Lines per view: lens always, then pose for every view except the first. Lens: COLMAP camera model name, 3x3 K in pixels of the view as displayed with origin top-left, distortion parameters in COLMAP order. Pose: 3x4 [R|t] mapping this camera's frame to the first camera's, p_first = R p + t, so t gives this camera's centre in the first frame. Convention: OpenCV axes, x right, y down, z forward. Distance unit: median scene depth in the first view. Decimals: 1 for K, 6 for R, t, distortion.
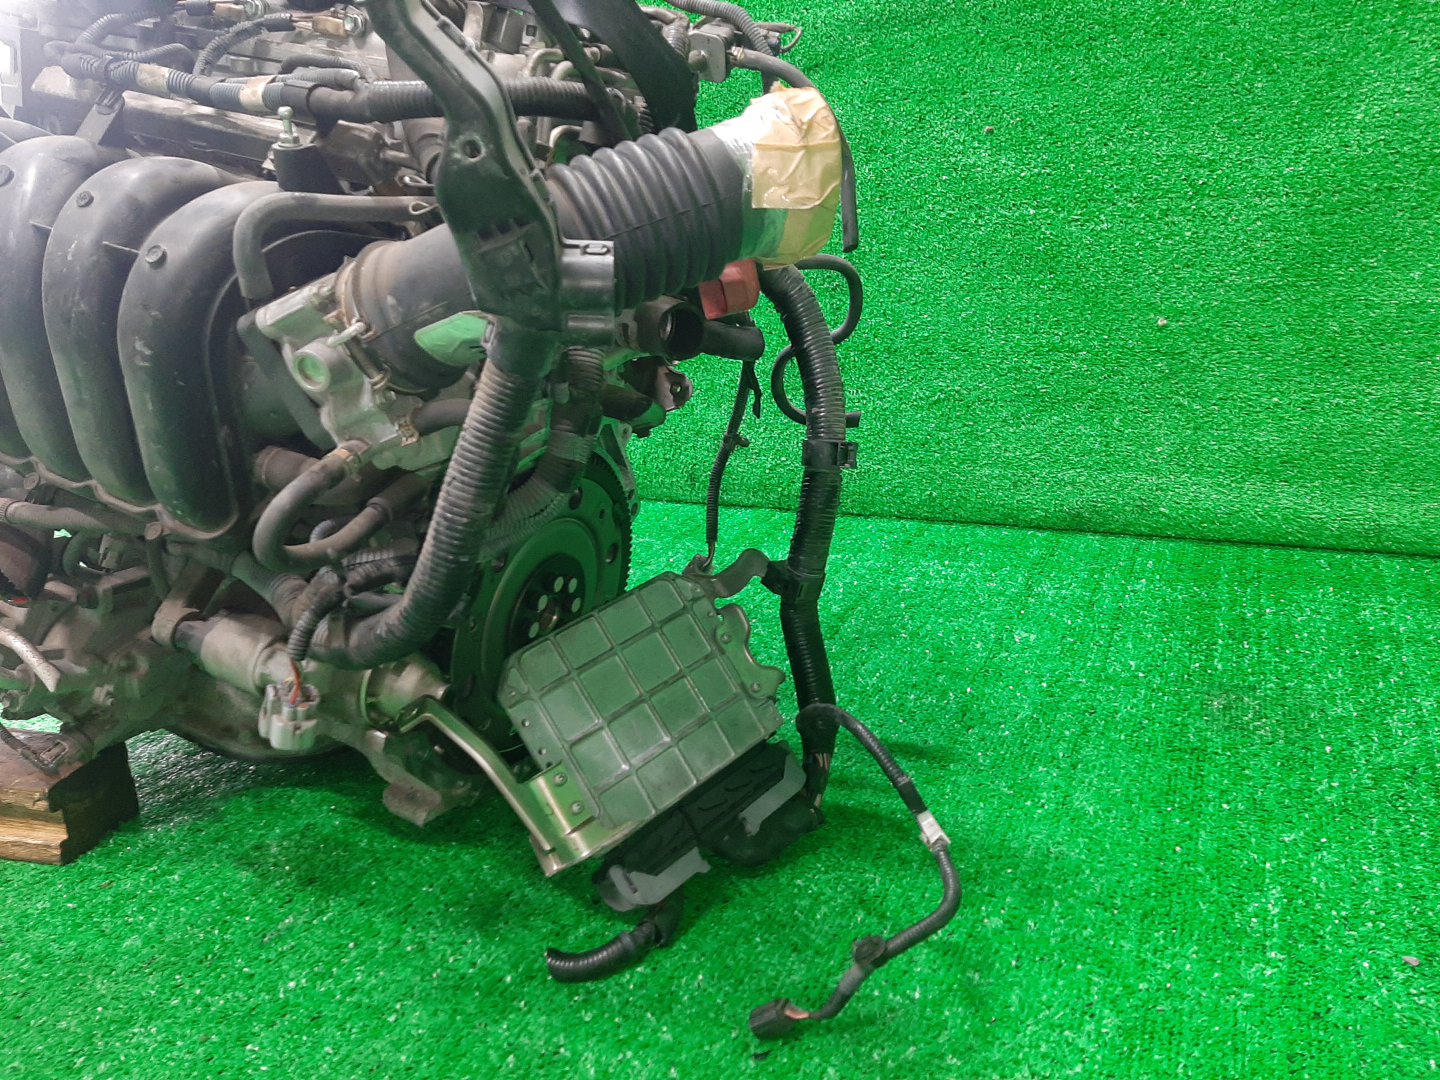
lens RADIAL K [[1102.8, 0, 721.9], [0, 1102.8, 535.8], [0, 0, 1]] dist [0.004182, -0.021454]
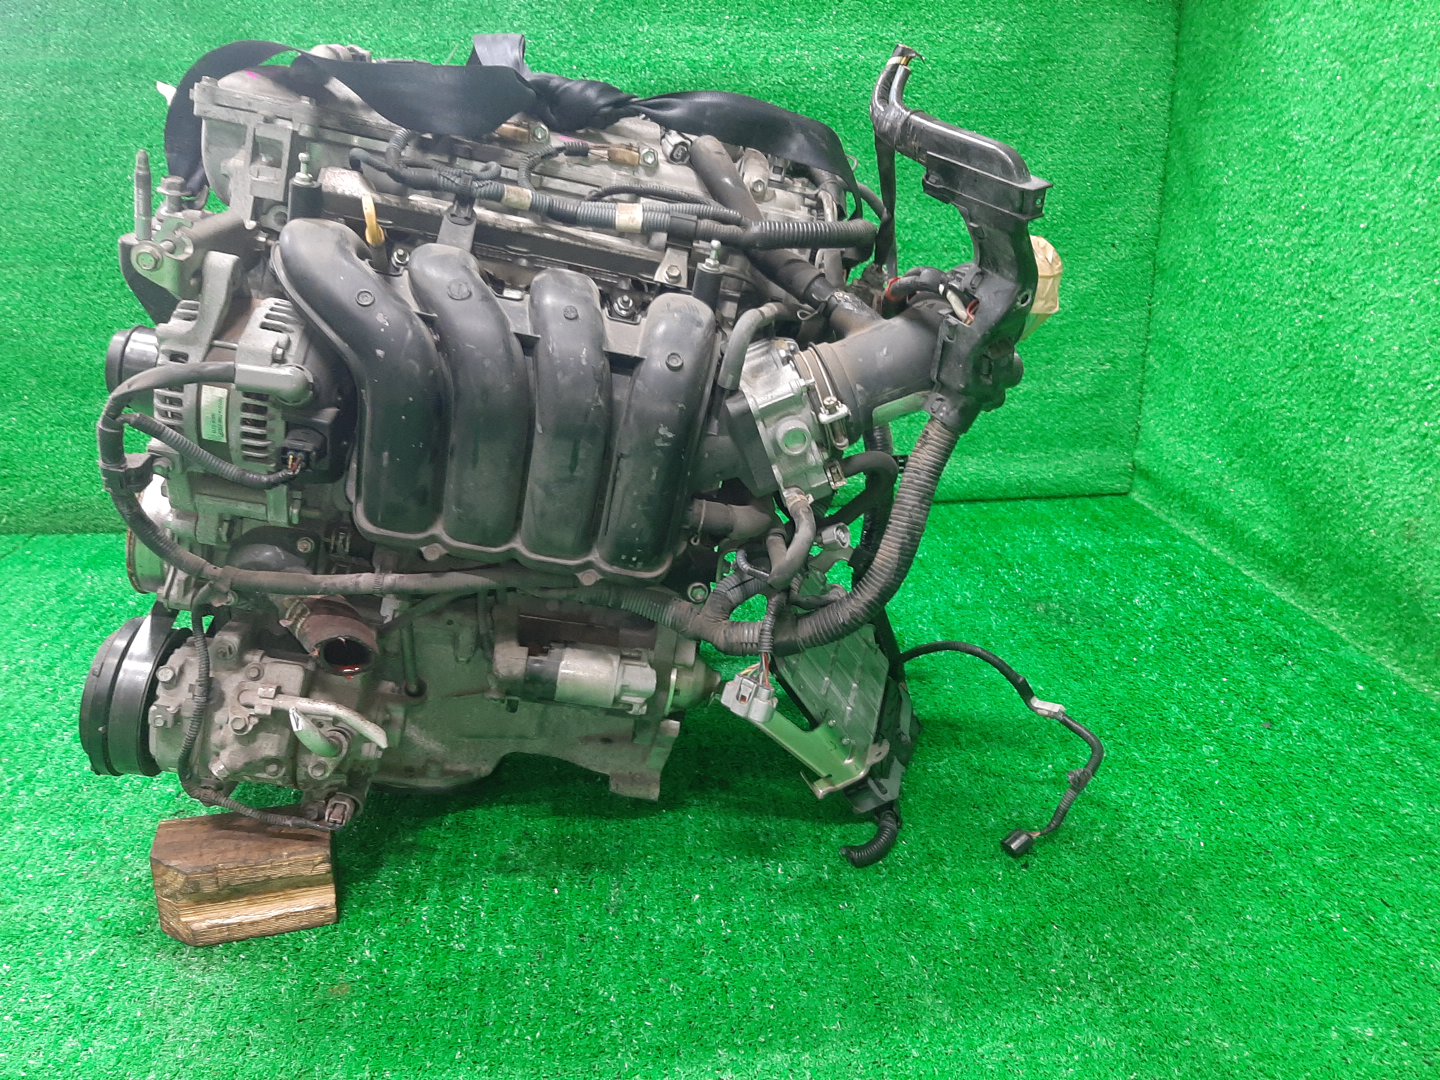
lens RADIAL K [[1102.8, 0, 718.1], [0, 1102.8, 543.5], [0, 0, 1]] dist [0.004182, -0.021454]
pose [[0.867446, -0.123665, 0.481918, -0.760567], [0.116799, 0.992164, 0.044363, -0.063355], [-0.483628, 0.017805, 0.875092, -0.101312]]
